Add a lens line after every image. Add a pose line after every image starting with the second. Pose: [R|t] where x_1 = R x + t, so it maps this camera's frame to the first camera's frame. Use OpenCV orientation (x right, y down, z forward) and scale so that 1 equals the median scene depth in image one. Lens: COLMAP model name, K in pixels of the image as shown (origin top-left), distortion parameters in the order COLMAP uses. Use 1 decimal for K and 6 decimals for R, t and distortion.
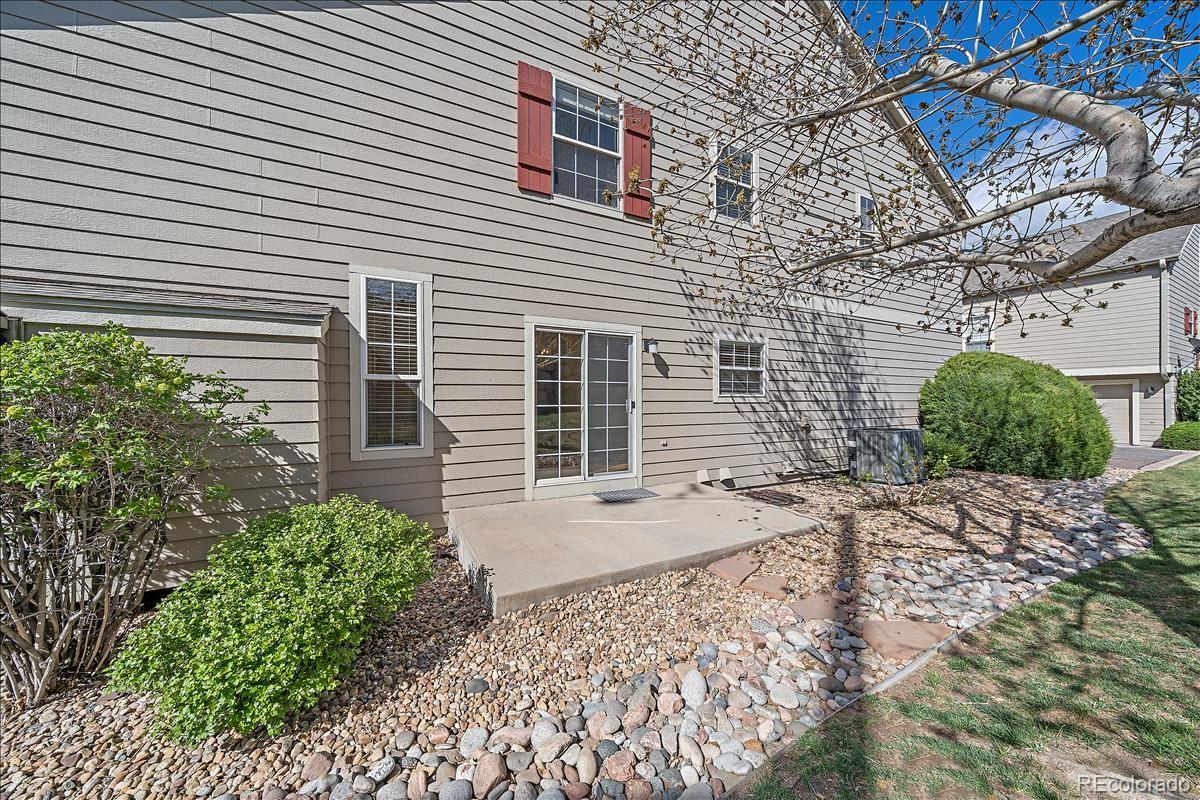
lens RADIAL K [[435.4, 0, 598.1], [0, 435.4, 402.4], [0, 0, 1]] dist [-0.005809, -0.000014]
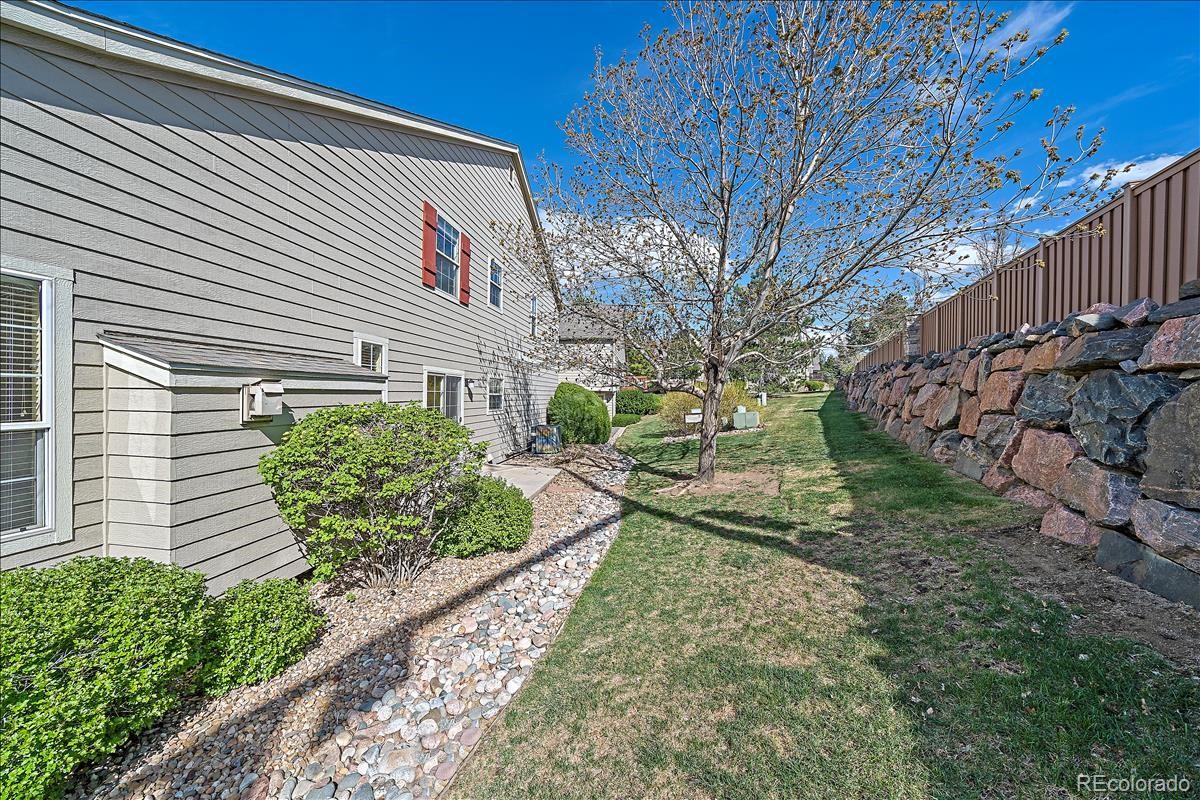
lens RADIAL K [[435.4, 0, 598.1], [0, 435.4, 402.4], [0, 0, 1]] dist [-0.005809, -0.000014]
pose [[0.578686, -0.005371, 0.815533, -0.938063], [-0.011692, 0.999821, 0.014881, -0.086527], [-0.815467, -0.018147, 0.578520, -0.350191]]
